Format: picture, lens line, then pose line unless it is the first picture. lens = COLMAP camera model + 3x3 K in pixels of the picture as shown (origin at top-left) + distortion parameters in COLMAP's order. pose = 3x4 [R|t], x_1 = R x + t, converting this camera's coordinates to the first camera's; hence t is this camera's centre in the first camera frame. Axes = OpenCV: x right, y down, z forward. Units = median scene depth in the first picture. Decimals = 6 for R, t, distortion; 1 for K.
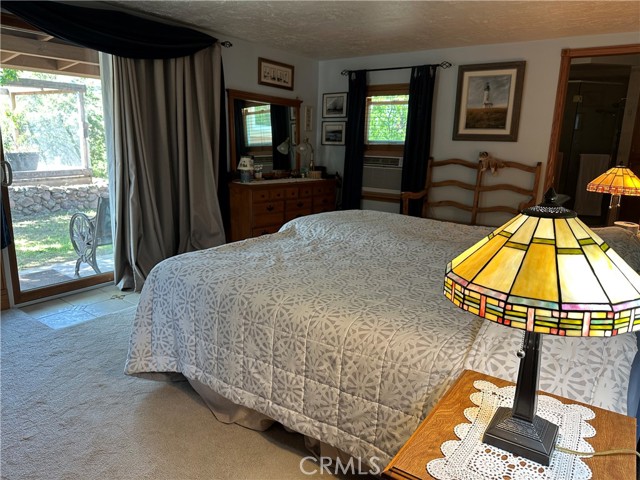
lens RADIAL K [[439.9, 0, 314.7], [0, 439.9, 241.0], [0, 0, 1]] dist [0.057104, -0.083645]
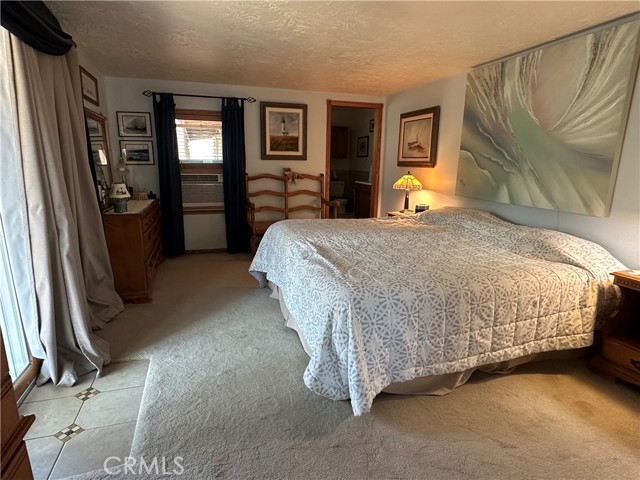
lens RADIAL K [[356.5, 0, 322.2], [0, 356.5, 243.8], [0, 0, 1]] dist [-0.008378, -0.002968]
pose [[0.594925, -0.199330, 0.778673, -0.465523], [0.179626, 0.977233, 0.112920, -0.077801], [-0.783453, 0.072692, 0.617185, 0.257227]]
